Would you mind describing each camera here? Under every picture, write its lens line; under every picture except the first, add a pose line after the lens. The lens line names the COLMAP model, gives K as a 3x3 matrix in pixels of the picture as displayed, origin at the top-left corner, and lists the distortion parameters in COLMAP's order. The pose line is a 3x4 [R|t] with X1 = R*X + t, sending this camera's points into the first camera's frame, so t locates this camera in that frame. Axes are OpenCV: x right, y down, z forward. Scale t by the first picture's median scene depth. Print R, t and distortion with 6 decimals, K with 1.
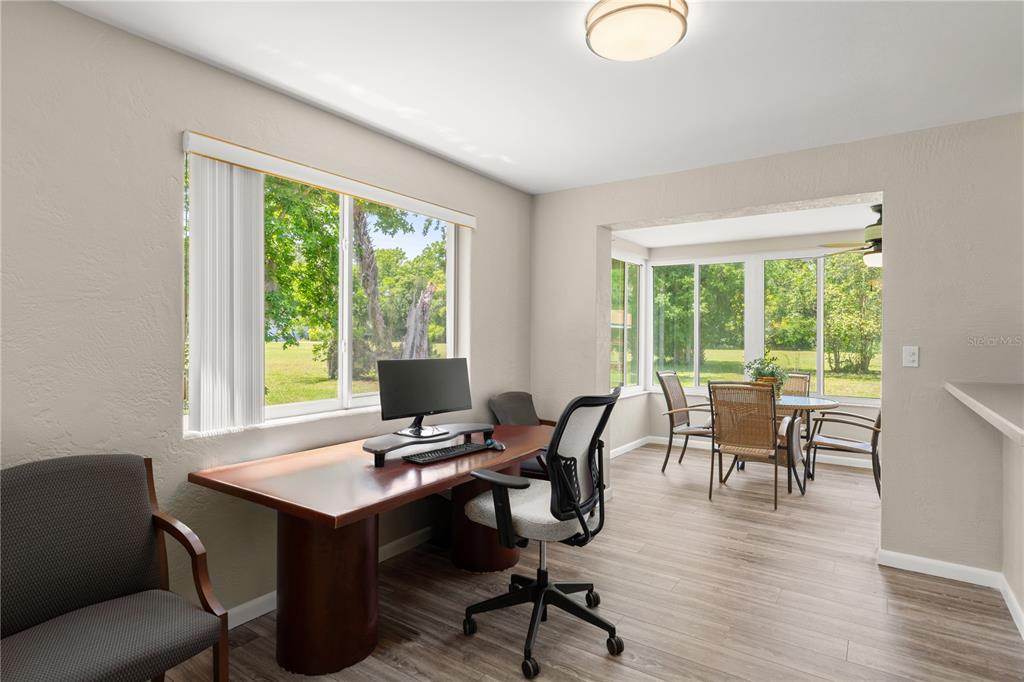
lens RADIAL K [[537.9, 0, 524.2], [0, 537.9, 339.9], [0, 0, 1]] dist [-0.001003, -0.000193]
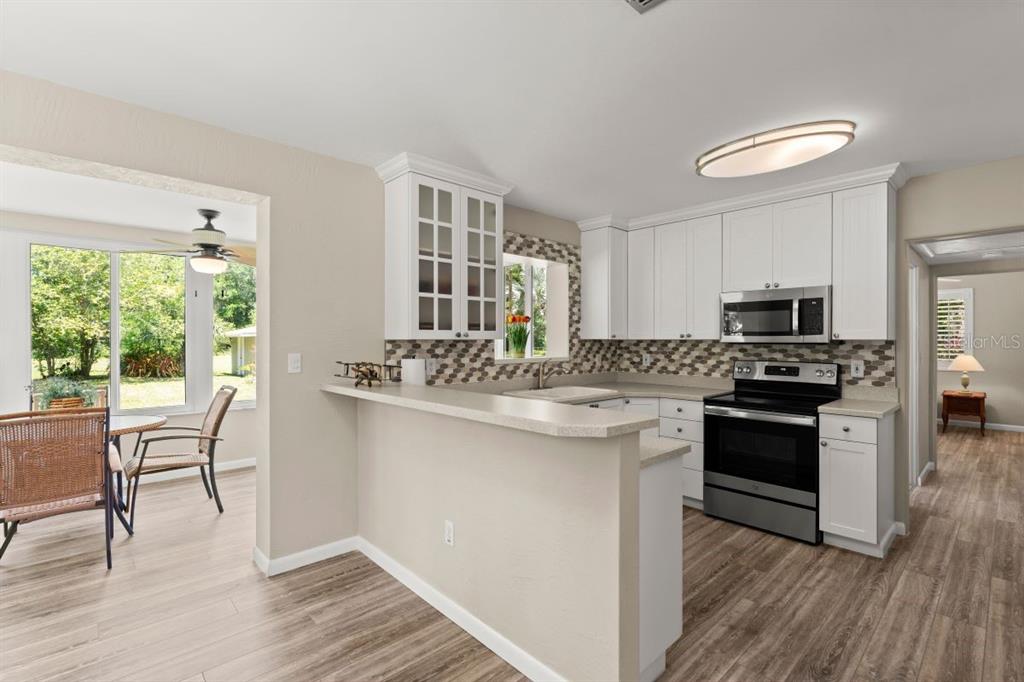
lens RADIAL K [[464.3, 0, 512.0], [0, 464.3, 341.0], [0, 0, 1]] dist [-0.000511, 0.000484]
pose [[0.232026, -0.002324, 0.972707, -0.043604], [0.008591, 0.999963, 0.000340, -0.006385], [-0.972672, 0.008277, 0.232037, 0.274619]]
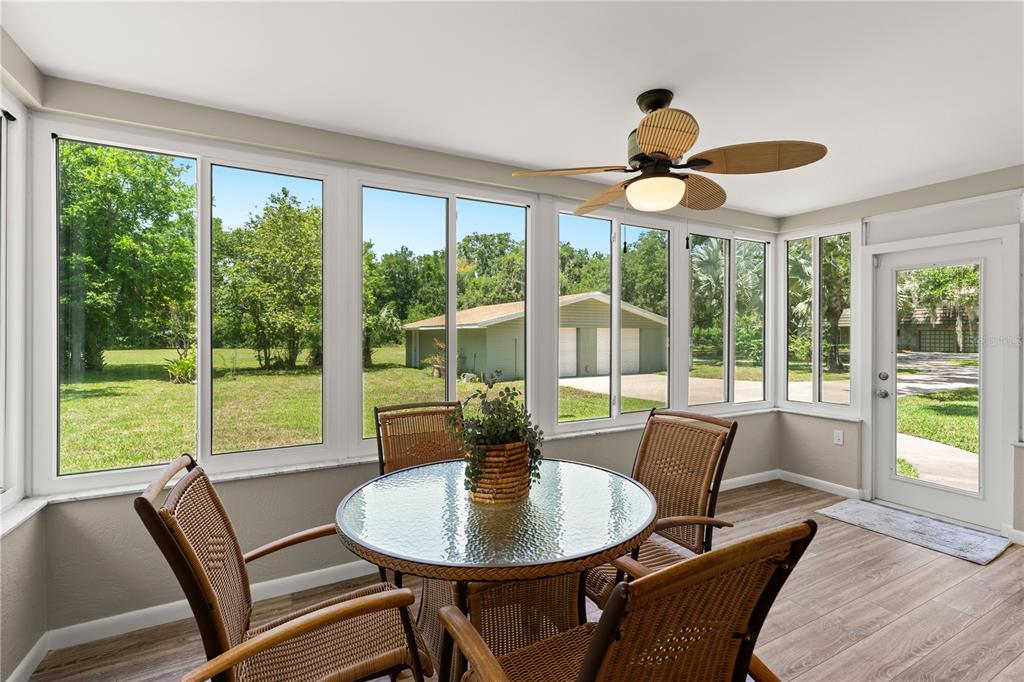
lens RADIAL K [[458.6, 0, 507.9], [0, 458.6, 335.7], [0, 0, 1]] dist [0.002053, 0.000319]
pose [[0.482474, -0.001663, 0.875908, 0.190802], [0.005042, 0.999987, -0.000879, -0.005886], [-0.875896, 0.004840, 0.482477, 0.964783]]
